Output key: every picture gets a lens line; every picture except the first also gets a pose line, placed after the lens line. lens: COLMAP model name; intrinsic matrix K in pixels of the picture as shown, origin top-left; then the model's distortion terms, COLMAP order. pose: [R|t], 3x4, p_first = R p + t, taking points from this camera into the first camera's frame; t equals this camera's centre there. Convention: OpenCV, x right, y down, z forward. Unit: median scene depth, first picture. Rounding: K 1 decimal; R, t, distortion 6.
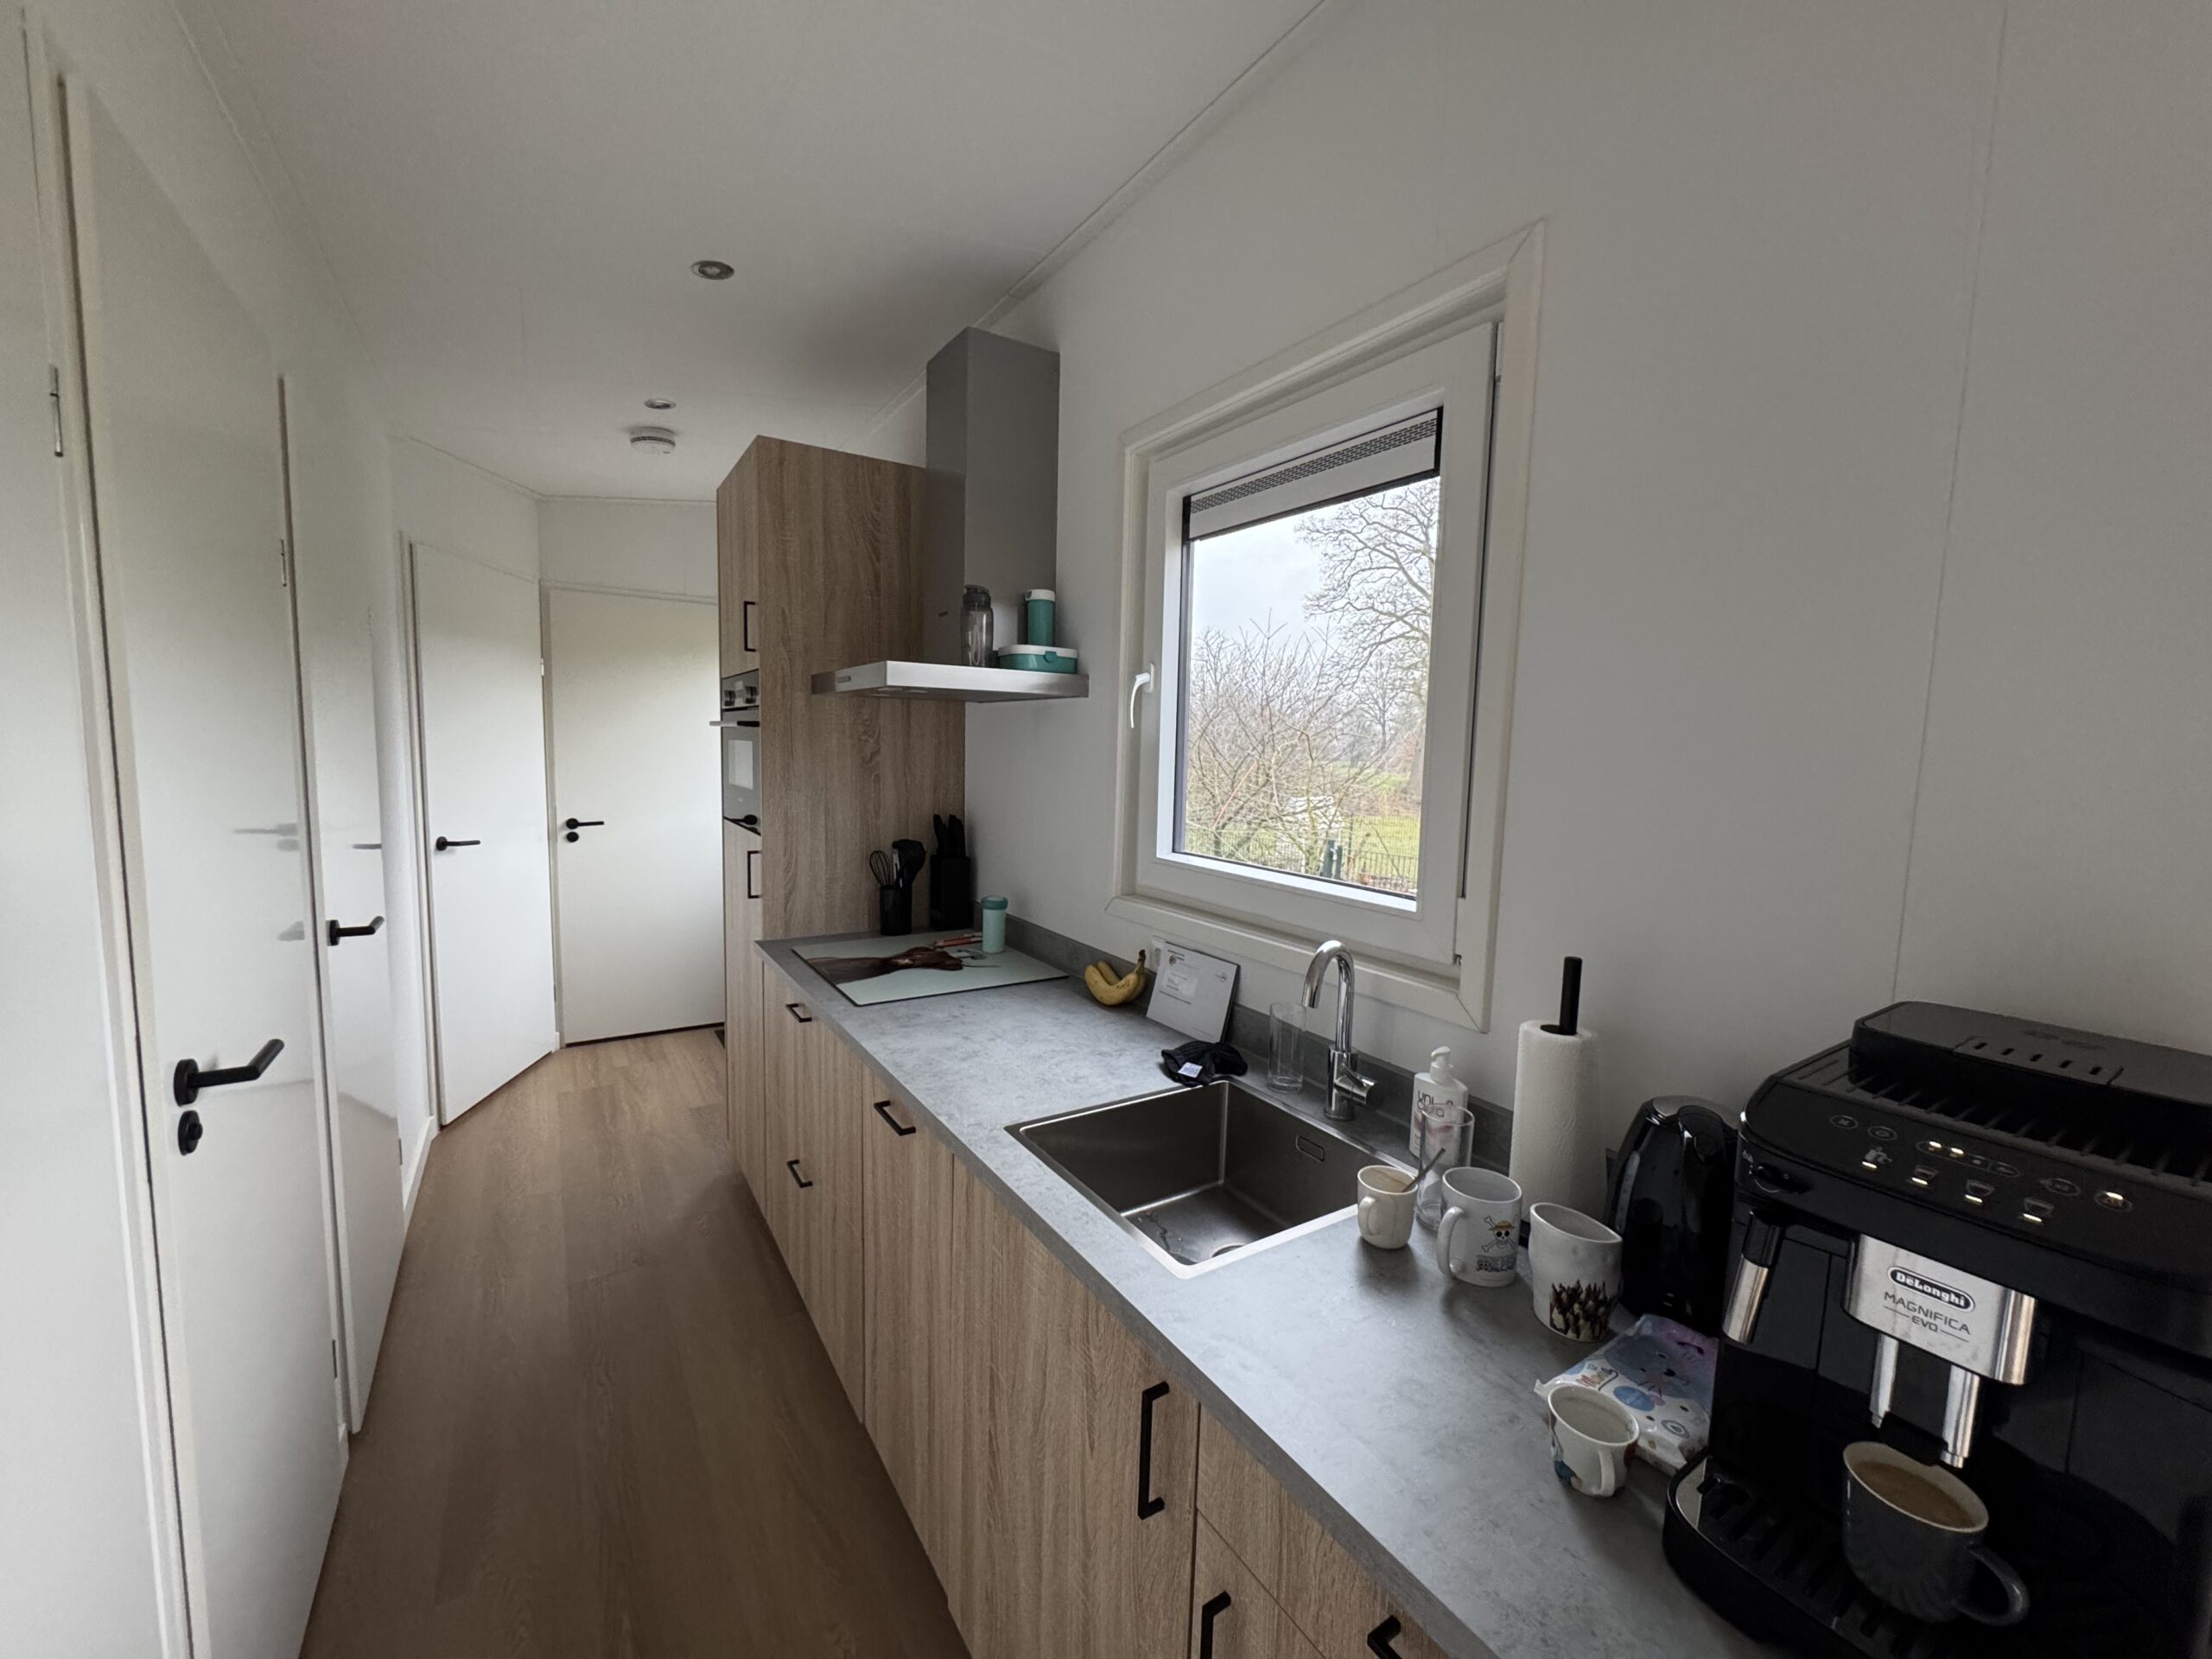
lens RADIAL K [[888.6, 0, 1098.2], [0, 888.6, 835.6], [0, 0, 1]] dist [-0.000556, 0.000050]
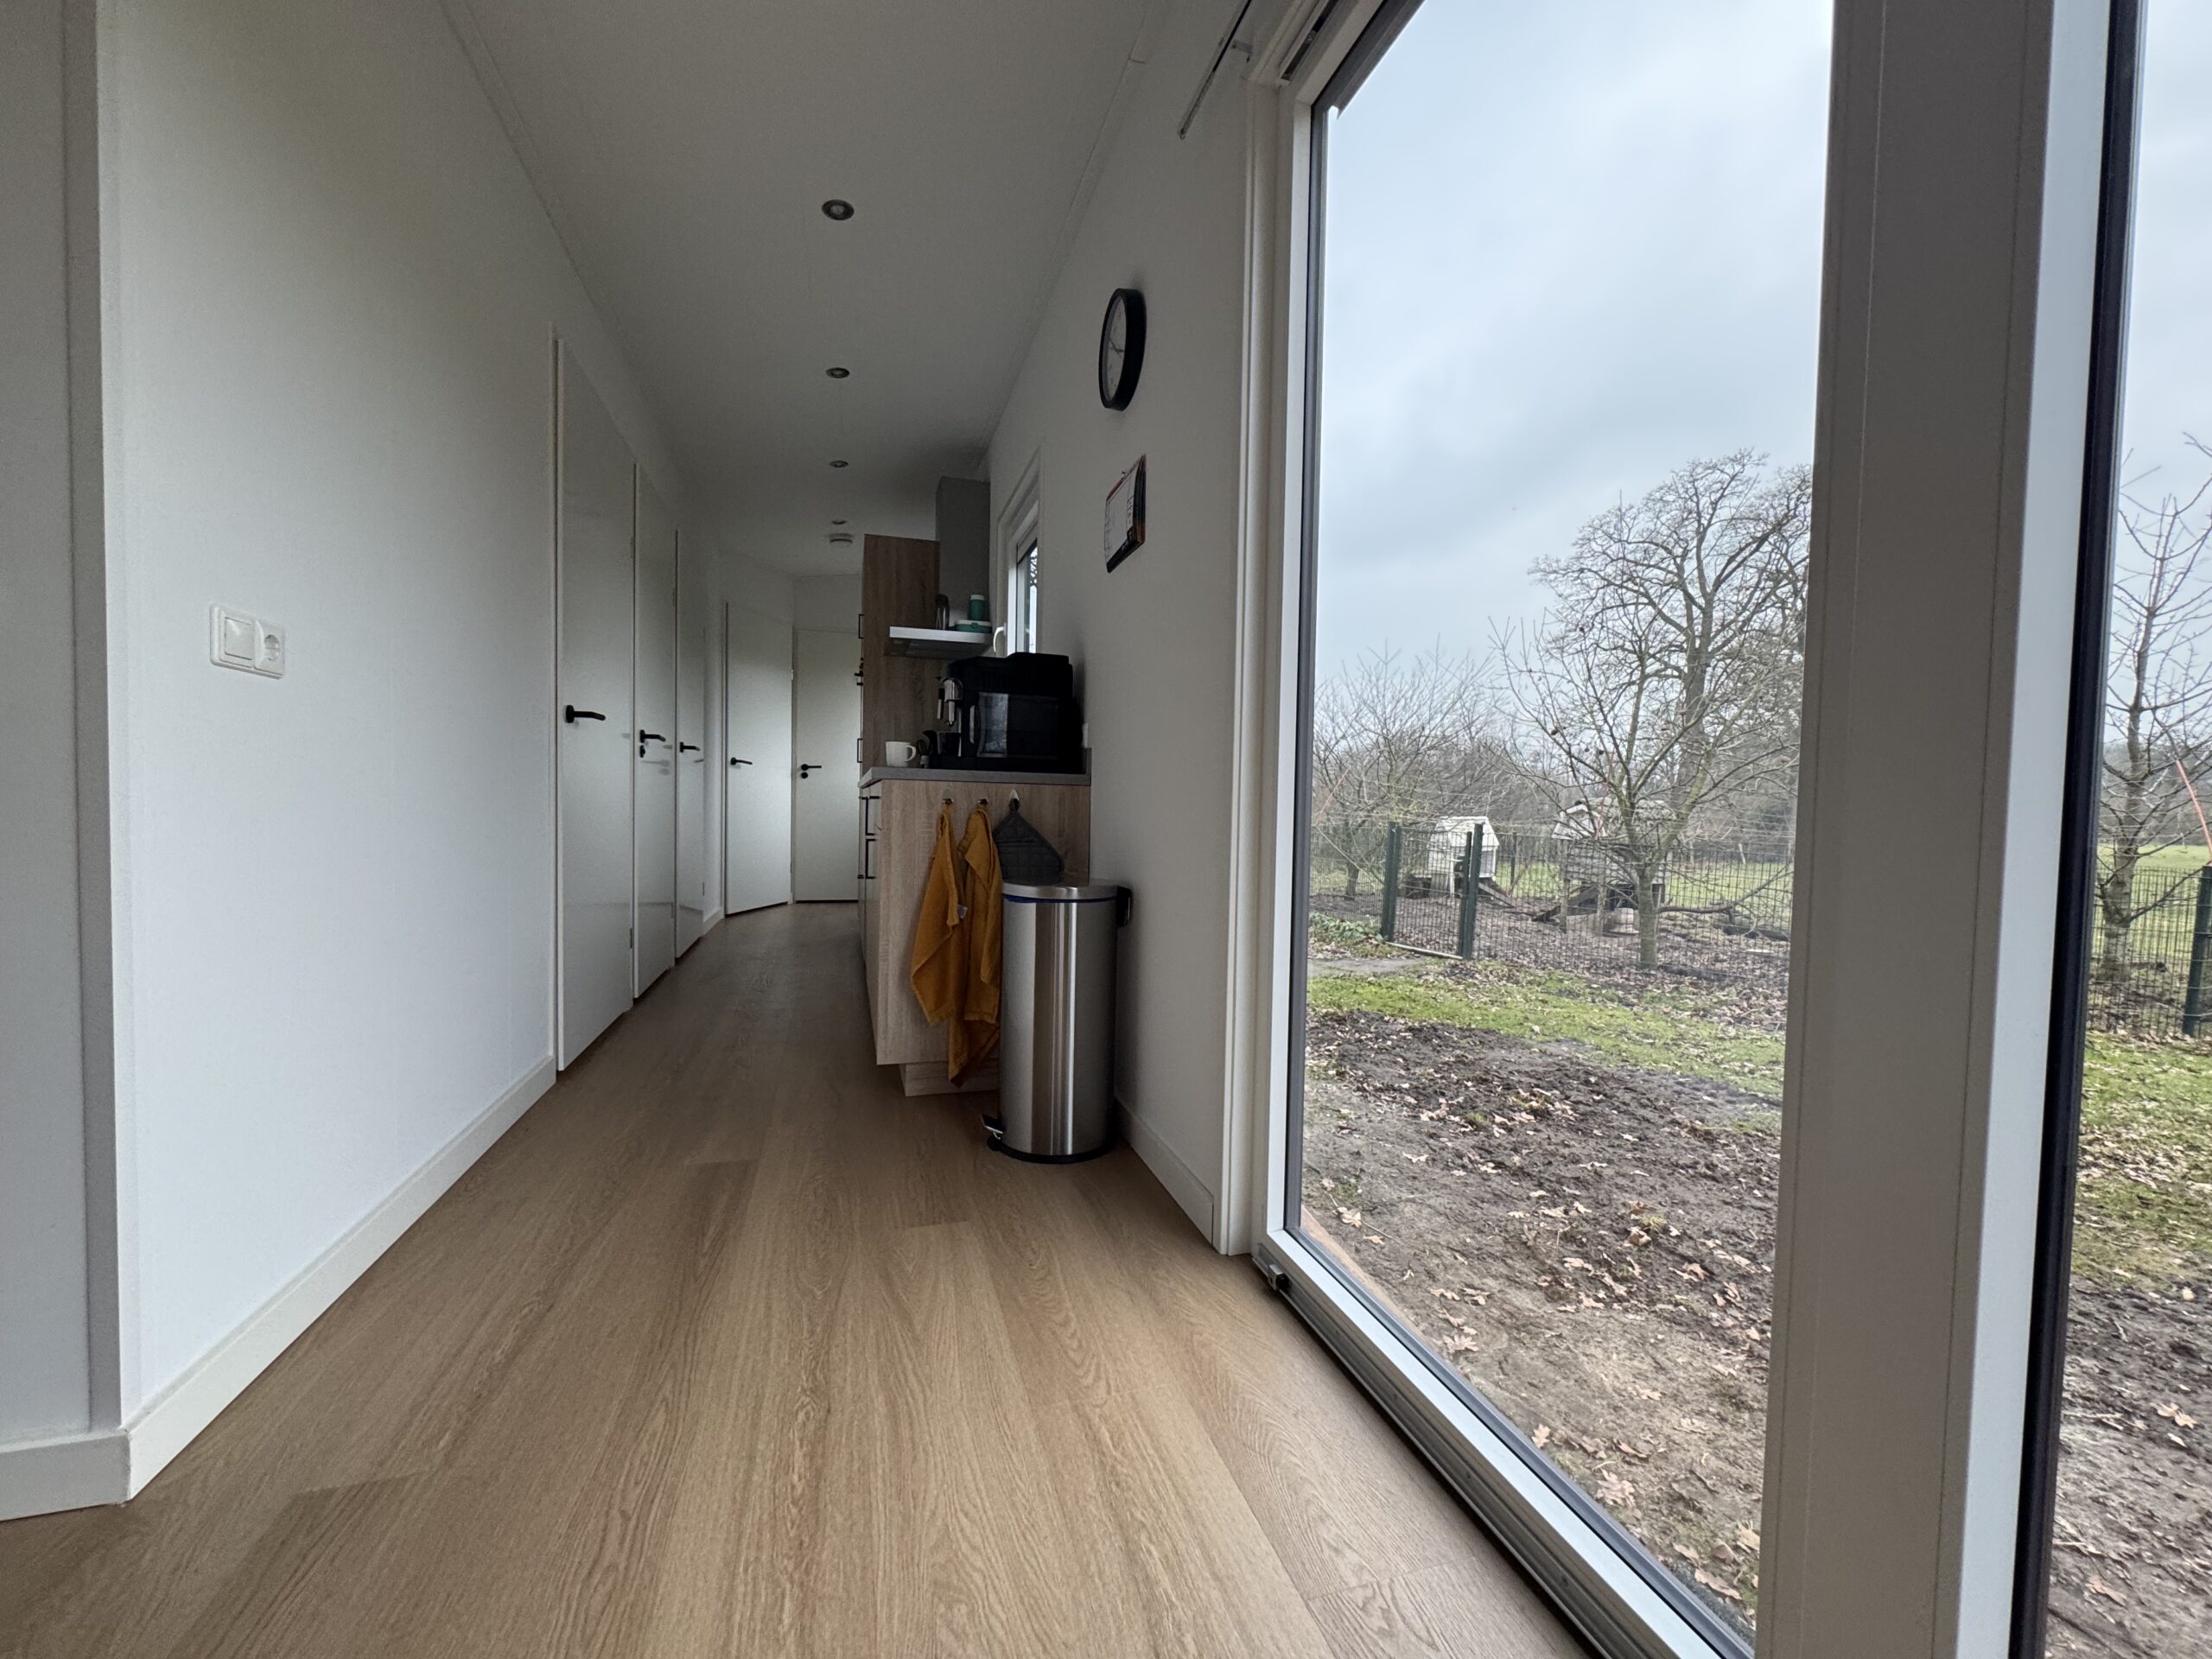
lens RADIAL K [[888.6, 0, 1098.2], [0, 888.6, 835.6], [0, 0, 1]] dist [-0.000556, 0.000050]
pose [[0.960633, 0.003487, -0.277798, 0.510833], [-0.023316, 0.997405, -0.068109, 0.271146], [0.276840, 0.071905, 0.958222, -0.560175]]
